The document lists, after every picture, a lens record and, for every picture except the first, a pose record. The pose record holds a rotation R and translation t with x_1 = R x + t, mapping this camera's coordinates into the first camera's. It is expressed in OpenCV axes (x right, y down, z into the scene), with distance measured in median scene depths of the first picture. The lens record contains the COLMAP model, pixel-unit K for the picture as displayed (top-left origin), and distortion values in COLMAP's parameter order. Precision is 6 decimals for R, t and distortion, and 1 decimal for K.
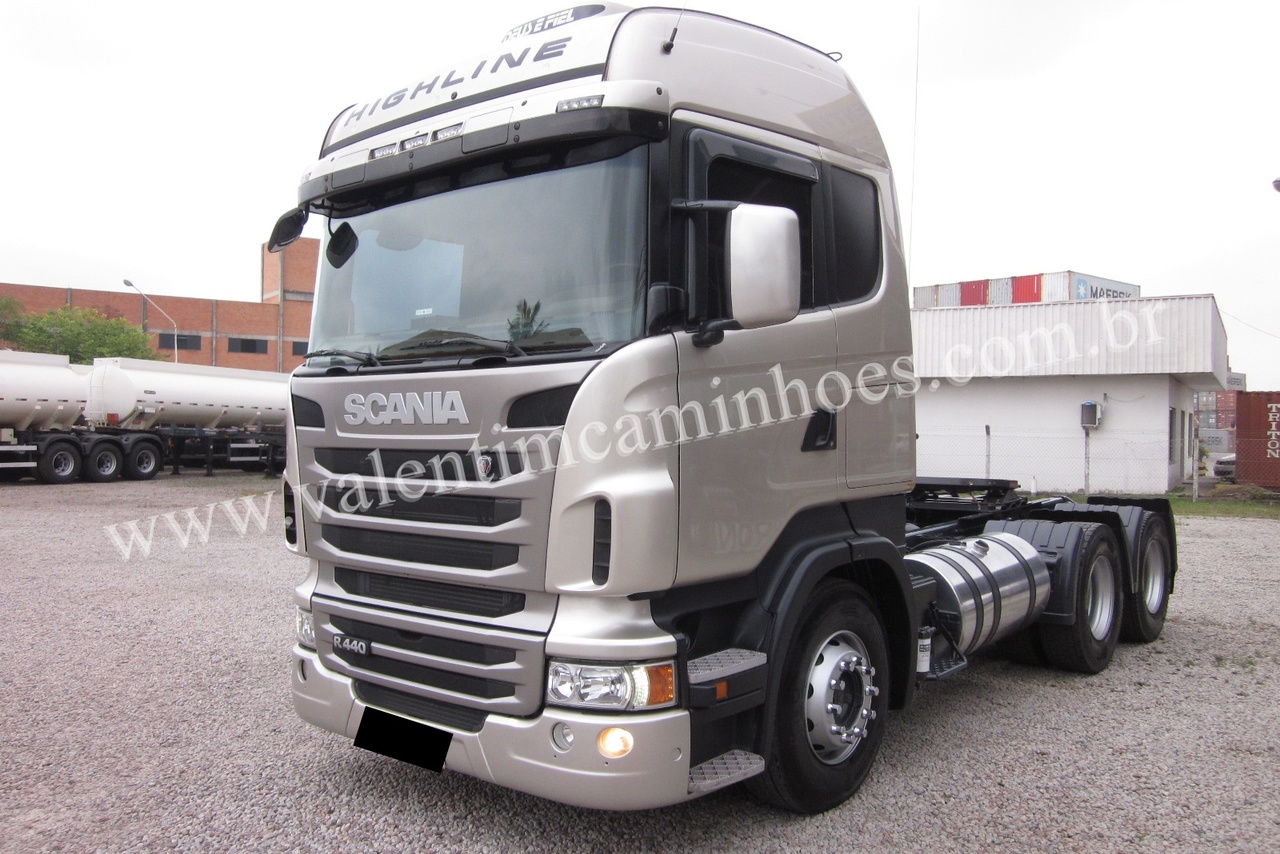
lens RADIAL K [[1090.0, 0, 638.4], [0, 1090.0, 419.8], [0, 0, 1]] dist [-0.037152, 0.003343]
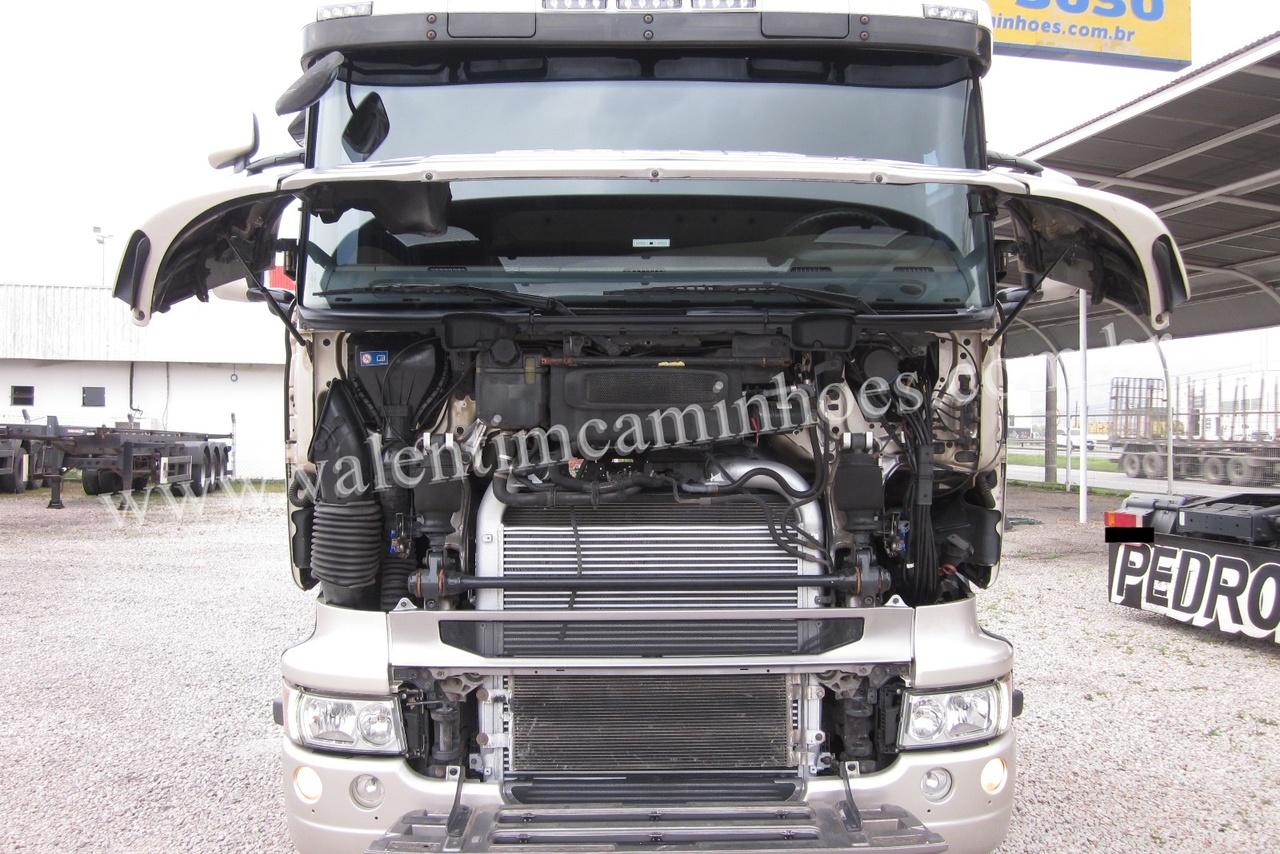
lens RADIAL K [[1090.0, 0, 630.8], [0, 1090.0, 419.1], [0, 0, 1]] dist [-0.037152, 0.003343]
pose [[0.748580, -0.002495, 0.663040, -0.723843], [-0.004220, 0.999955, 0.008528, 0.009855], [-0.663031, -0.009182, 0.748536, 0.505559]]
